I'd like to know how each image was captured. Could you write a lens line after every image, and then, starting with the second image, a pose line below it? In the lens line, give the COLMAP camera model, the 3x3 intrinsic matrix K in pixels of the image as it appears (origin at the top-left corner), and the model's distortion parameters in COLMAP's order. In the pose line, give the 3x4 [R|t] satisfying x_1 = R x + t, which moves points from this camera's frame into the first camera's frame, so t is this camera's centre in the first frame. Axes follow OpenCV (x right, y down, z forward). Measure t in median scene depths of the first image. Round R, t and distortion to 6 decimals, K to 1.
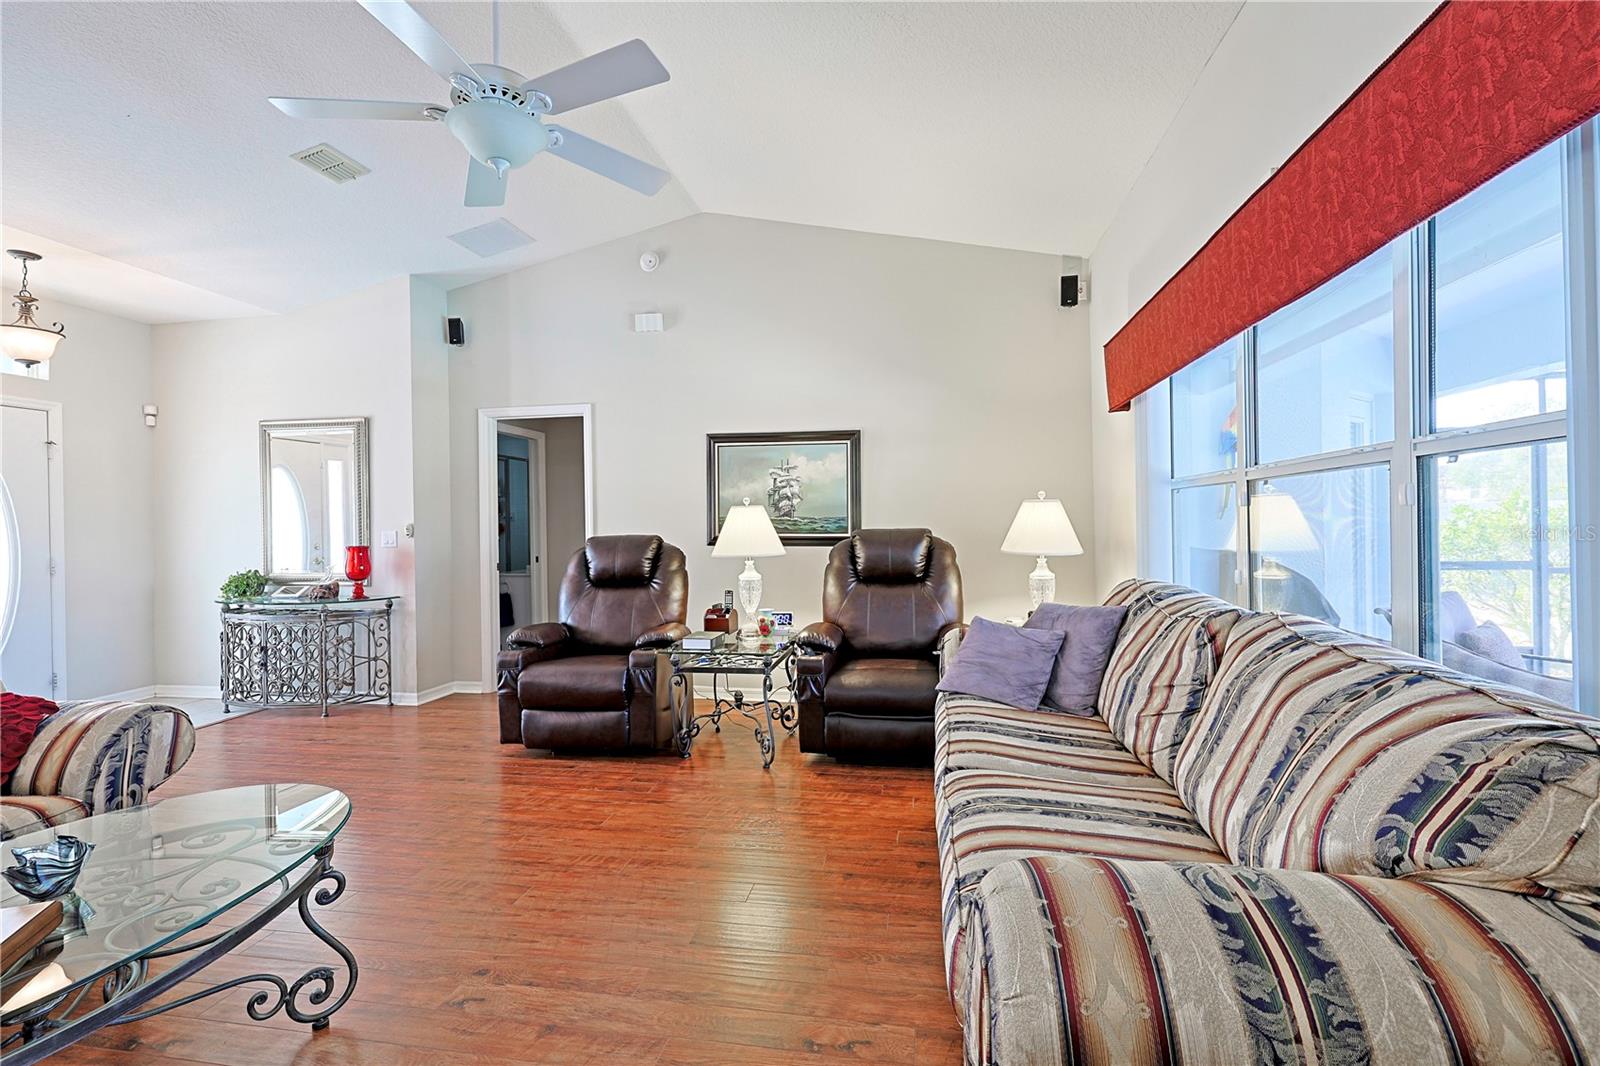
lens RADIAL K [[711.4, 0, 804.0], [0, 711.4, 525.2], [0, 0, 1]] dist [0.001396, 0.000101]
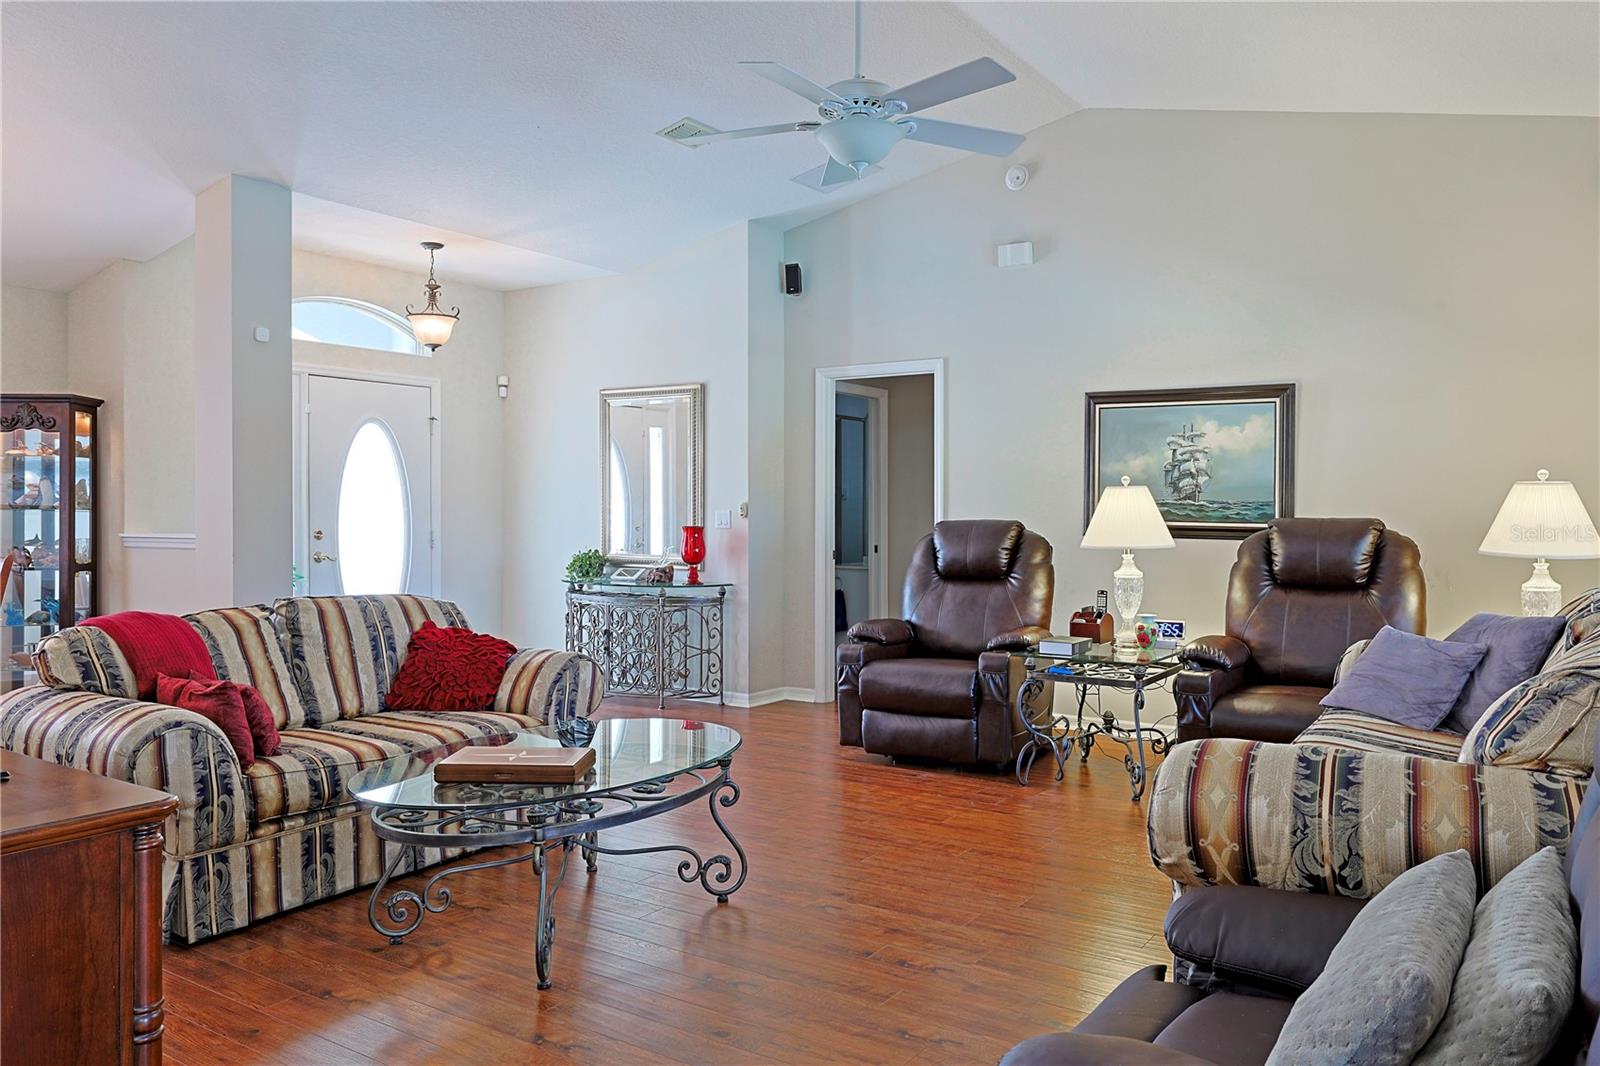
lens RADIAL K [[1156.9, 0, 805.8], [0, 1156.9, 515.8], [0, 0, 1]] dist [0.000247, 0.000926]
pose [[0.916075, 0.018204, -0.400592, 0.111964], [-0.015496, 0.999830, 0.009998, -0.001113], [0.400706, -0.002951, 0.916202, -0.344510]]
